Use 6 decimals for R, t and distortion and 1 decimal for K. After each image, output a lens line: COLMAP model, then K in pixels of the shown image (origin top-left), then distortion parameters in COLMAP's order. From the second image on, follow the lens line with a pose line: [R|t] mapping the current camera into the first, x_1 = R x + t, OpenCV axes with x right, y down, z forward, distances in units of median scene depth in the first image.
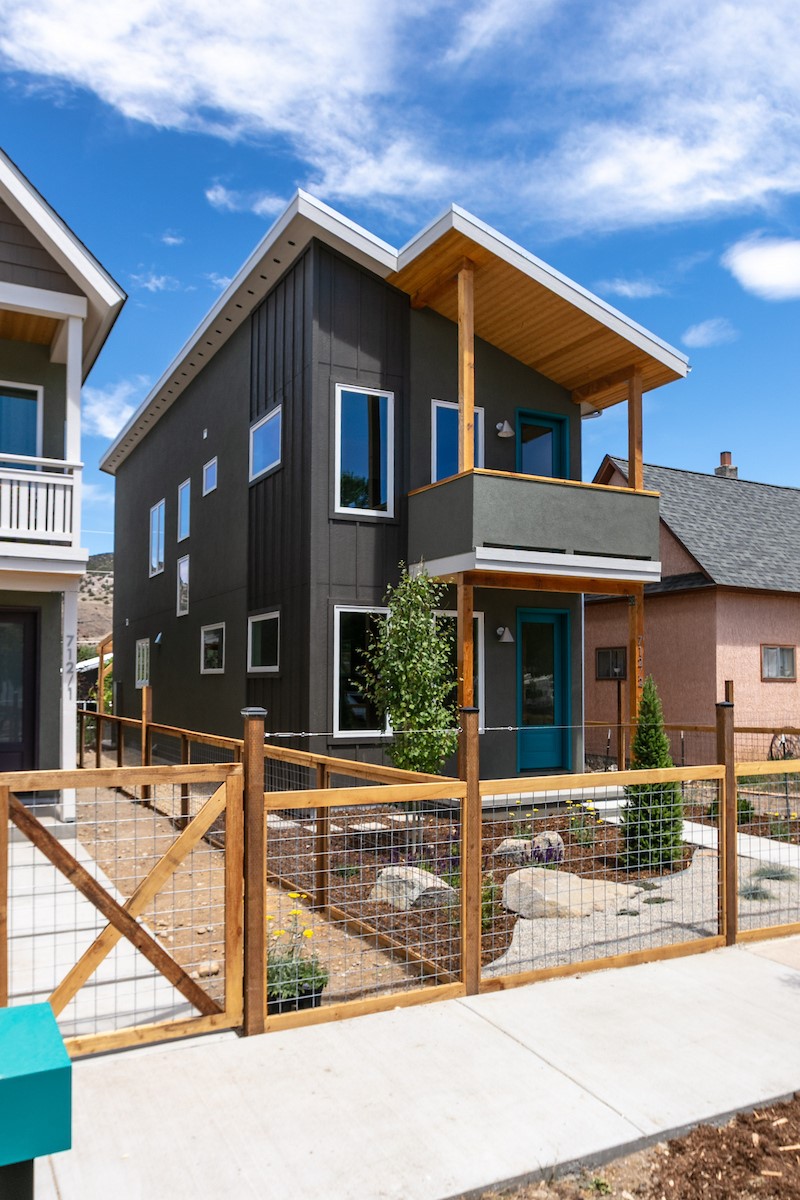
lens RADIAL K [[958.2, 0, 400.0], [0, 958.2, 600.0], [0, 0, 1]] dist [-0.076573, 0.085617]
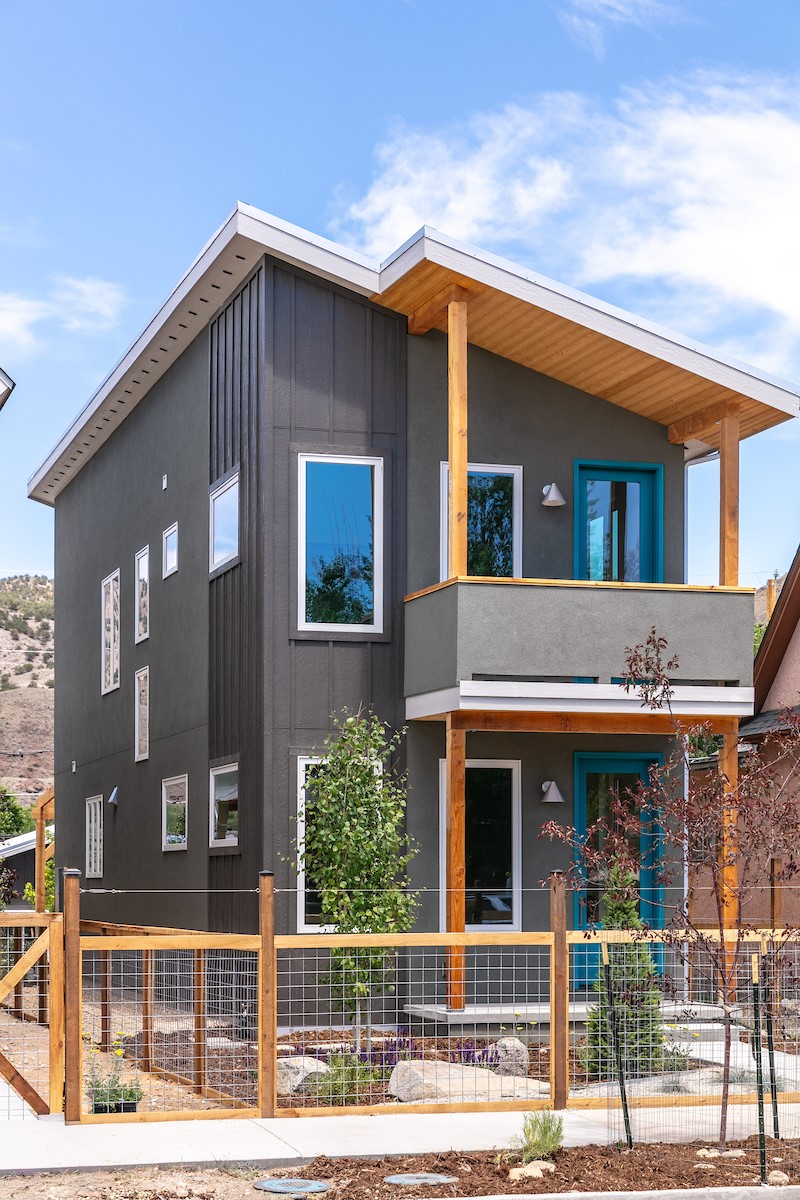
lens RADIAL K [[2725.6, 0, 400.0], [0, 2725.6, 600.0], [0, 0, 1]] dist [-0.082124, -0.043655]
pose [[0.979751, -0.024318, -0.198737, 0.418921], [0.020235, 0.999541, -0.022552, -0.064251], [0.199194, 0.018074, 0.979793, -1.027131]]
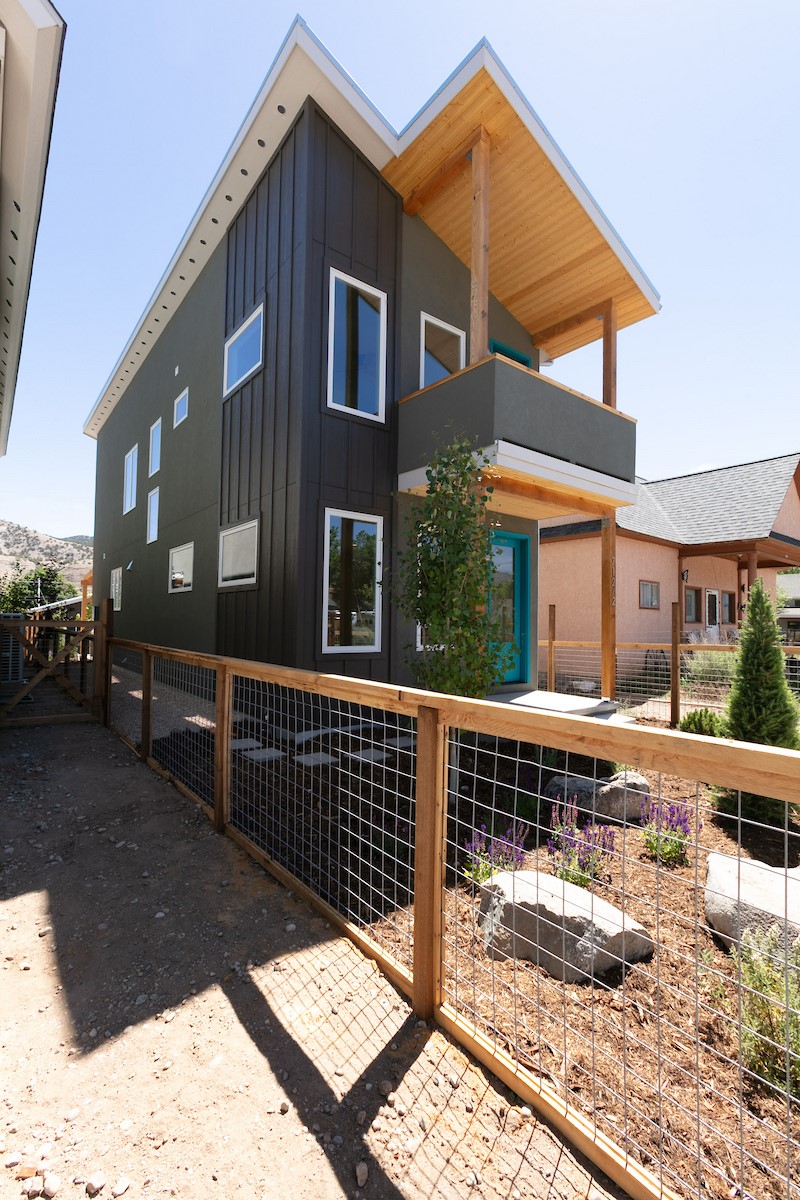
lens RADIAL K [[537.2, 0, 379.4], [0, 537.2, 596.7], [0, 0, 1]] dist [-0.002204, -0.000162]
pose [[0.985396, 0.024338, 0.168527, -0.098192], [-0.030685, 0.998910, 0.035161, 0.067595], [-0.167488, -0.039819, 0.985070, 0.468334]]
